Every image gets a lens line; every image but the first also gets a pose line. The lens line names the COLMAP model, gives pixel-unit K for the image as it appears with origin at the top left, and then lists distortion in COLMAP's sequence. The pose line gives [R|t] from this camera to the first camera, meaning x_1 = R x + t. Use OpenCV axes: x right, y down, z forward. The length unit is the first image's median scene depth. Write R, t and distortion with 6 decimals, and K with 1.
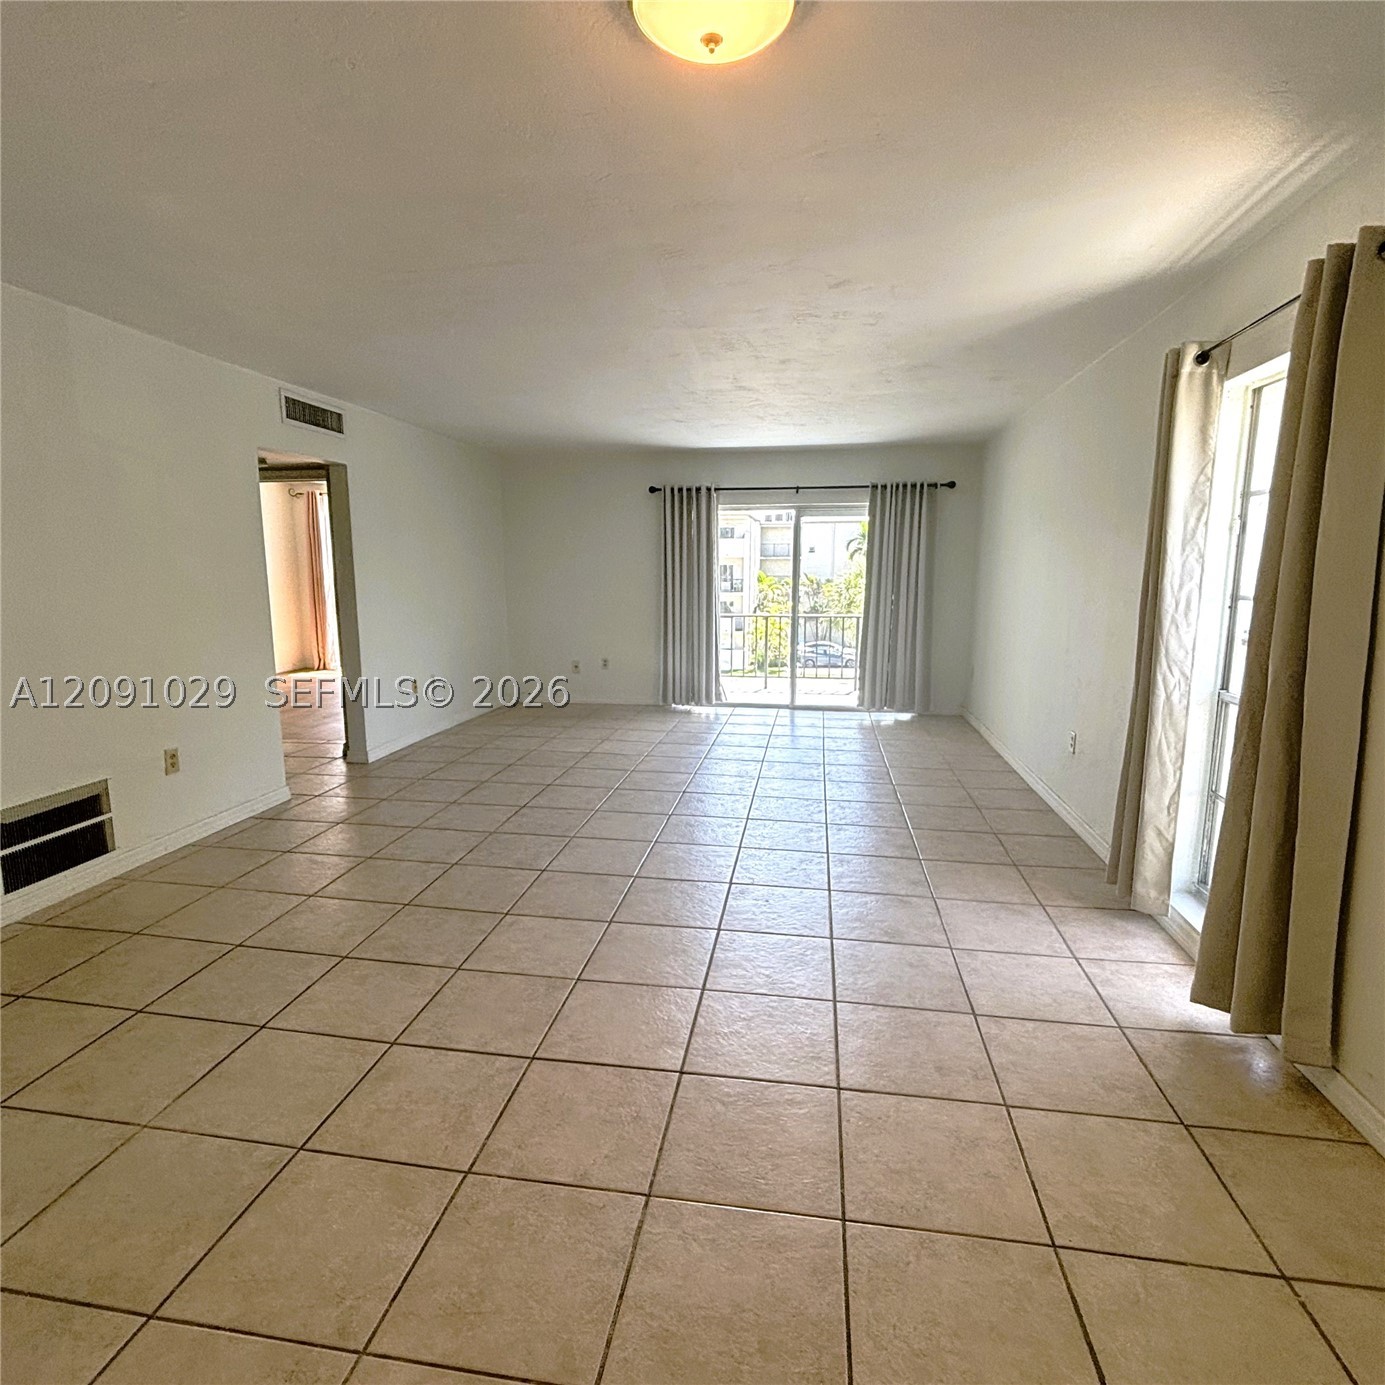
lens RADIAL K [[780.4, 0, 692.5], [0, 780.4, 692.5], [0, 0, 1]] dist [0.003894, 0.002029]
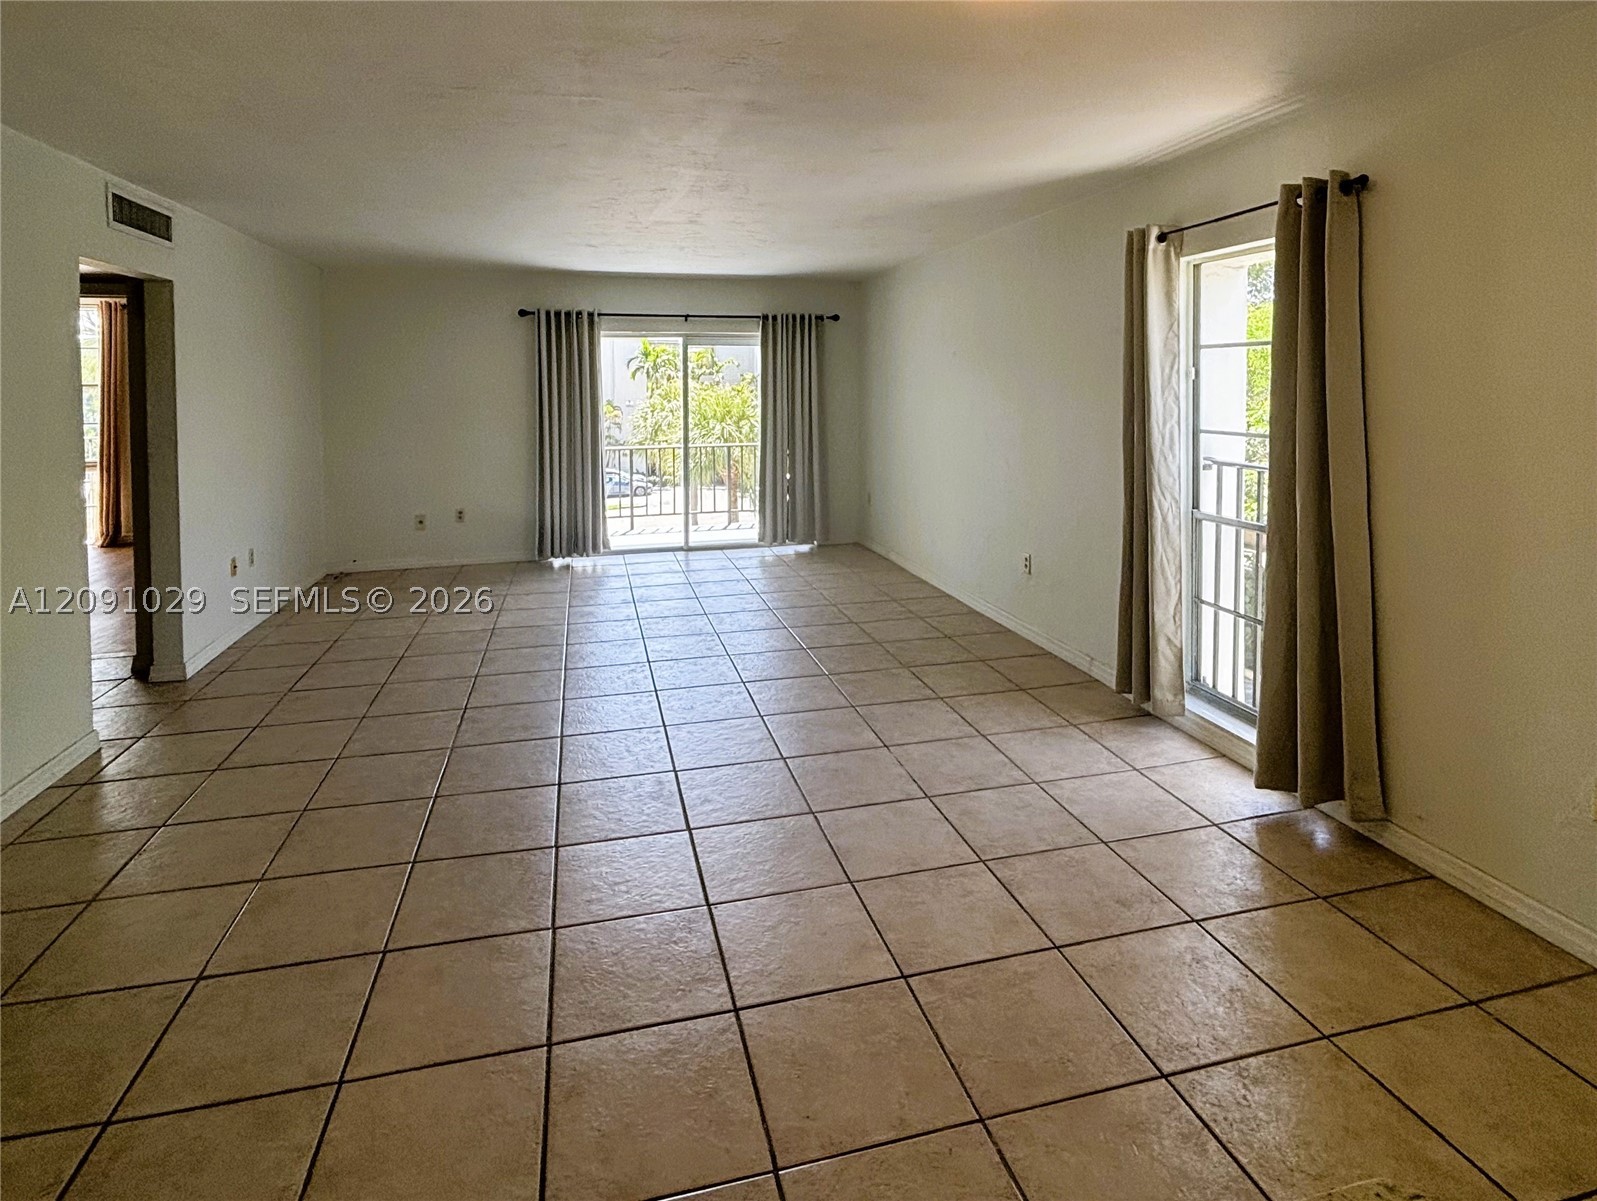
lens RADIAL K [[857.6, 0, 798.3], [0, 857.6, 408.4], [0, 0, 1]] dist [0.000348, 0.001886]
pose [[0.918162, -0.020988, 0.395648, -0.217552], [0.072762, 0.990544, -0.116310, -0.026989], [-0.389466, 0.135580, 0.911007, 0.020881]]
